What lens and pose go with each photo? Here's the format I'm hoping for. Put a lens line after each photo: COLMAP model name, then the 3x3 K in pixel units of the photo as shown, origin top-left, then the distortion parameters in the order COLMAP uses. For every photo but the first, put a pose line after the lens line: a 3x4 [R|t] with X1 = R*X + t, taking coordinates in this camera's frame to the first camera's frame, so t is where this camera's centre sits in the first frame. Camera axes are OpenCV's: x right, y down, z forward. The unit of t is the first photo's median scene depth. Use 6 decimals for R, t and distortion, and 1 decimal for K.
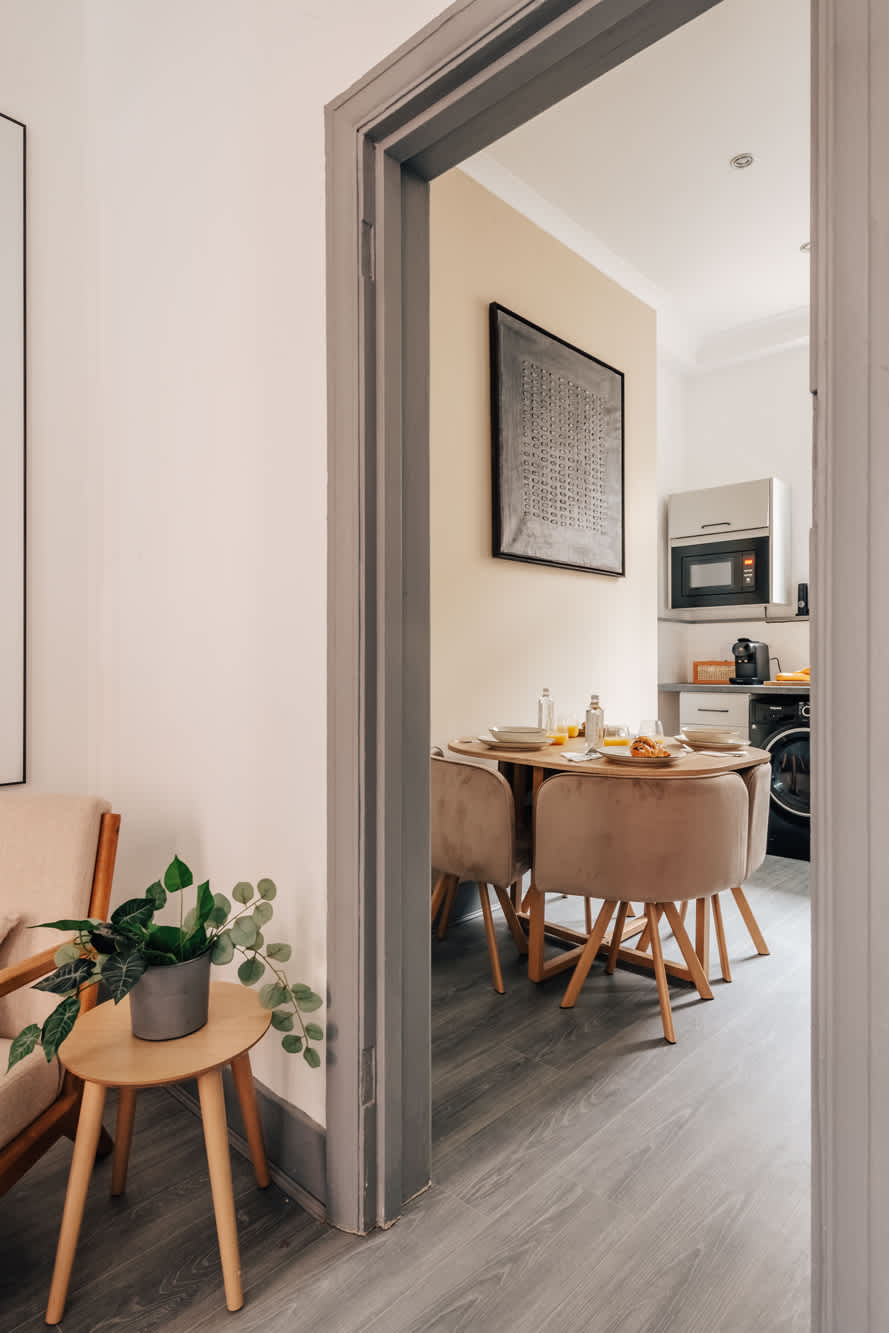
lens RADIAL K [[760.6, 0, 438.5], [0, 760.6, 664.8], [0, 0, 1]] dist [0.008435, -0.003683]
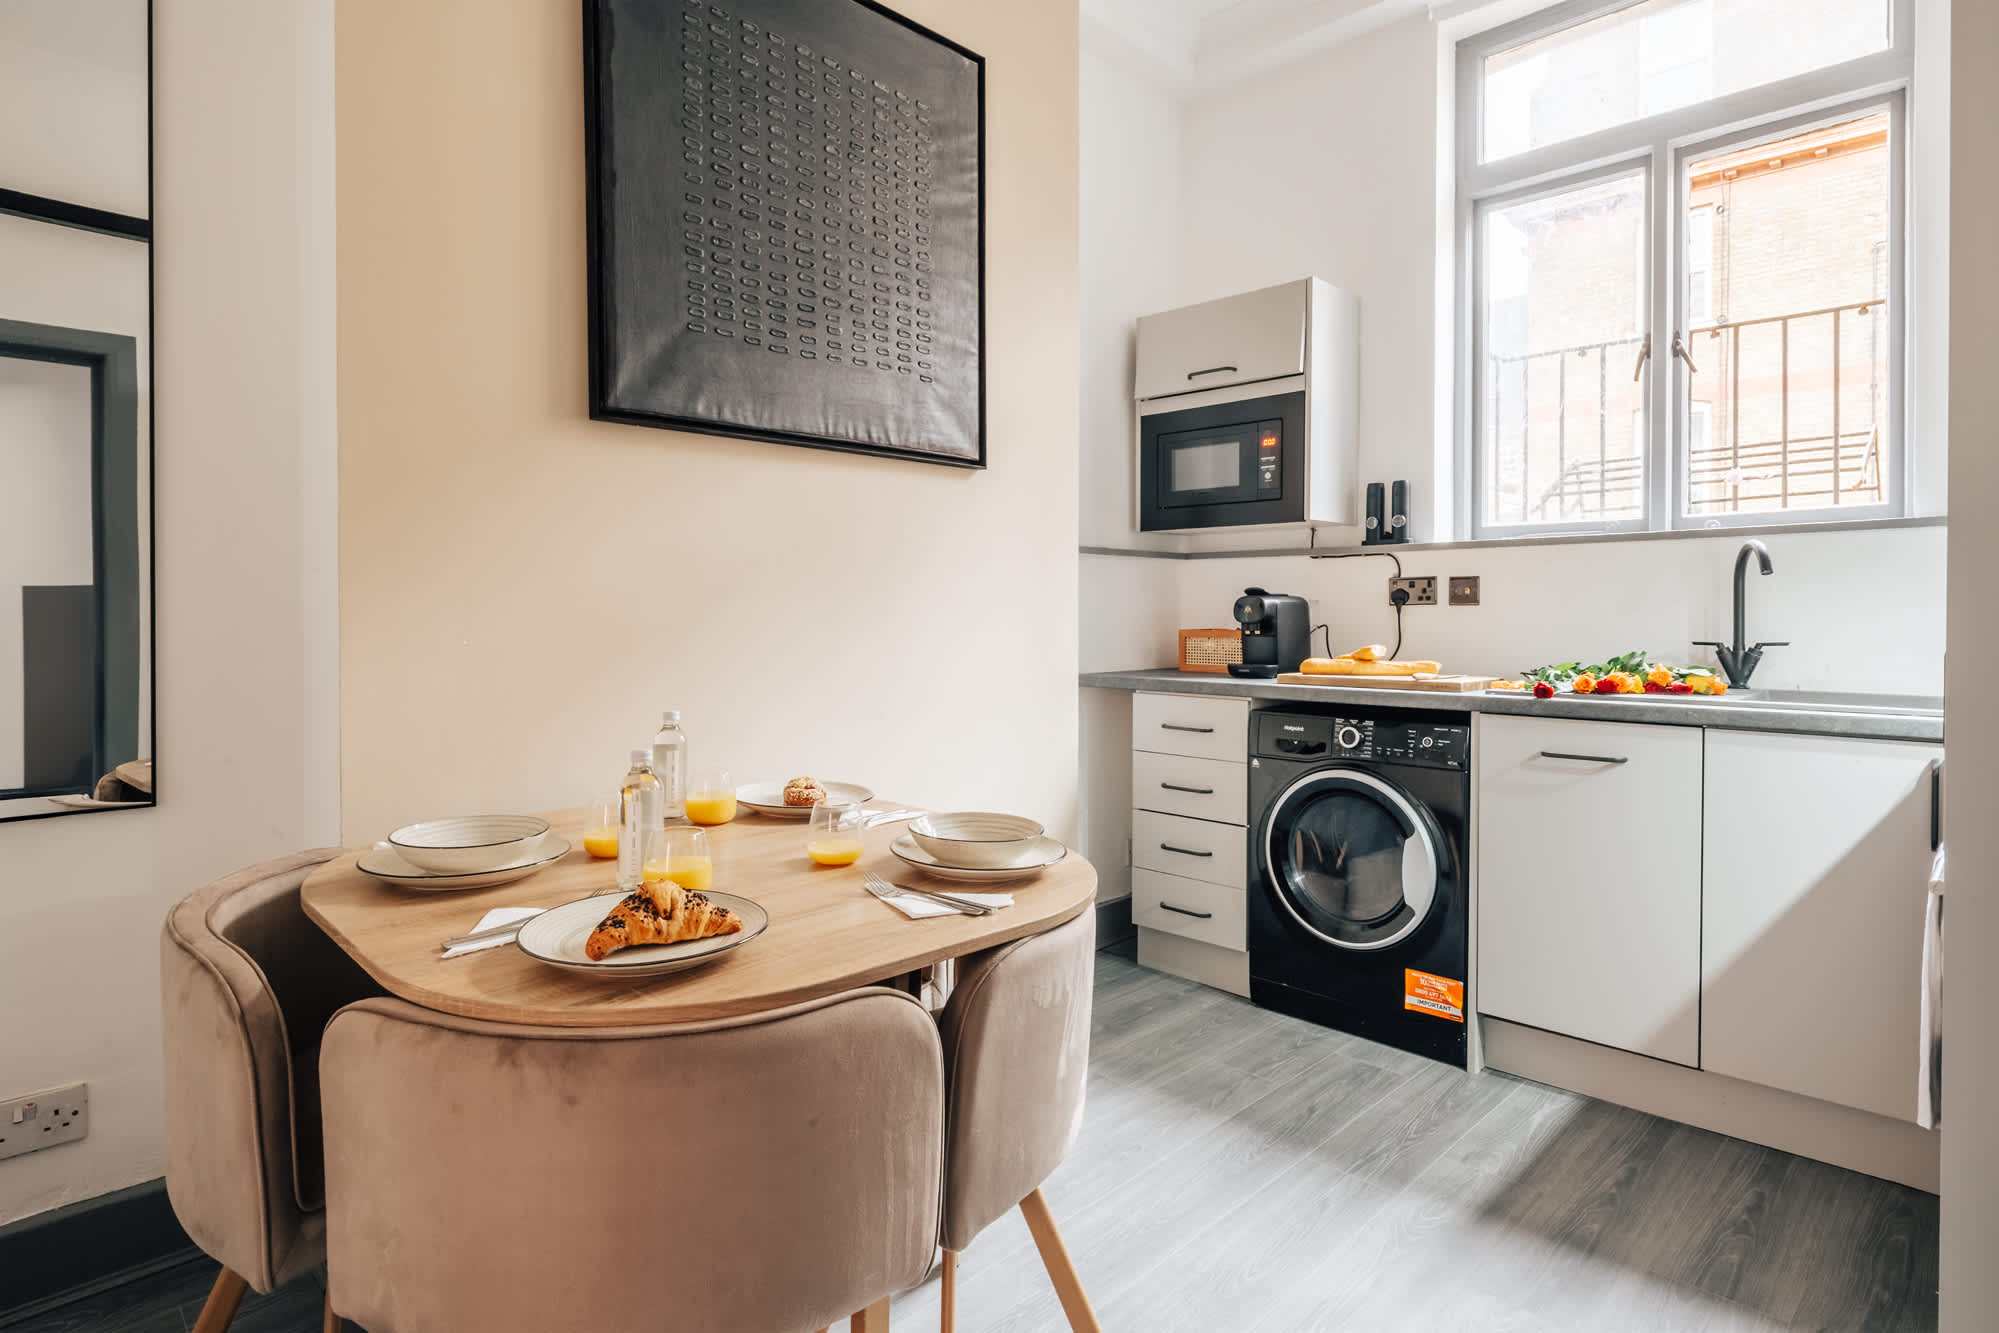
lens RADIAL K [[1060.8, 0, 982.9], [0, 1060.8, 634.5], [0, 0, 1]] dist [0.001035, -0.001137]
pose [[0.999426, 0.003064, -0.033745, 0.278206], [-0.002244, 0.999702, 0.024302, -0.023824], [0.033809, -0.024212, 0.999135, 0.310440]]
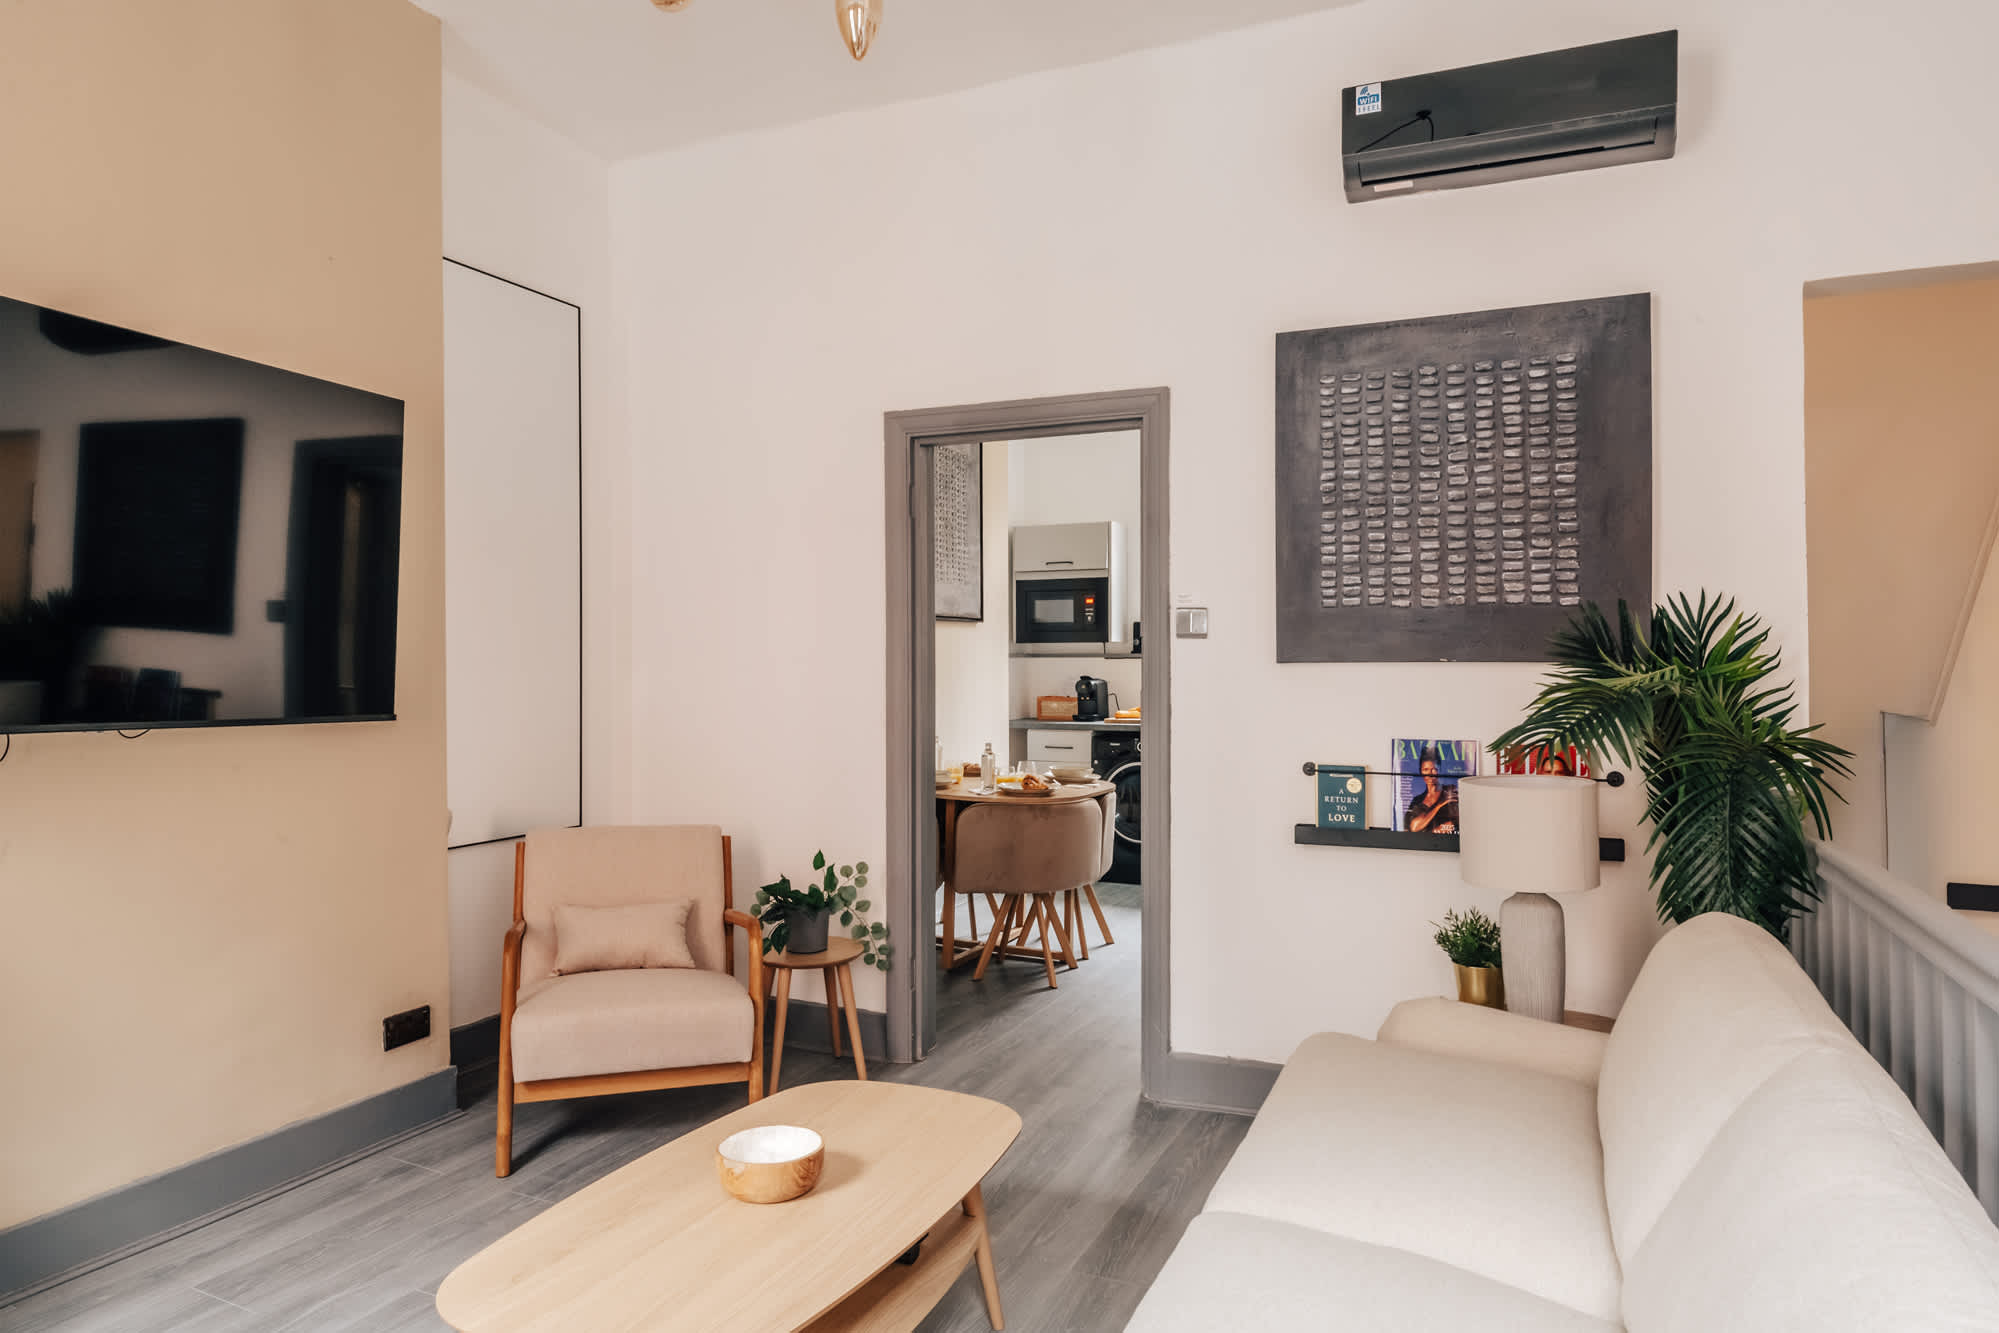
lens RADIAL K [[1260.1, 0, 967.4], [0, 1260.1, 672.5], [0, 0, 1]] dist [0.012888, -0.002313]
pose [[0.951453, -0.004988, 0.307753, -0.320611], [0.001726, 0.999939, 0.010870, -0.067859], [-0.307789, -0.009811, 0.951404, -0.665010]]
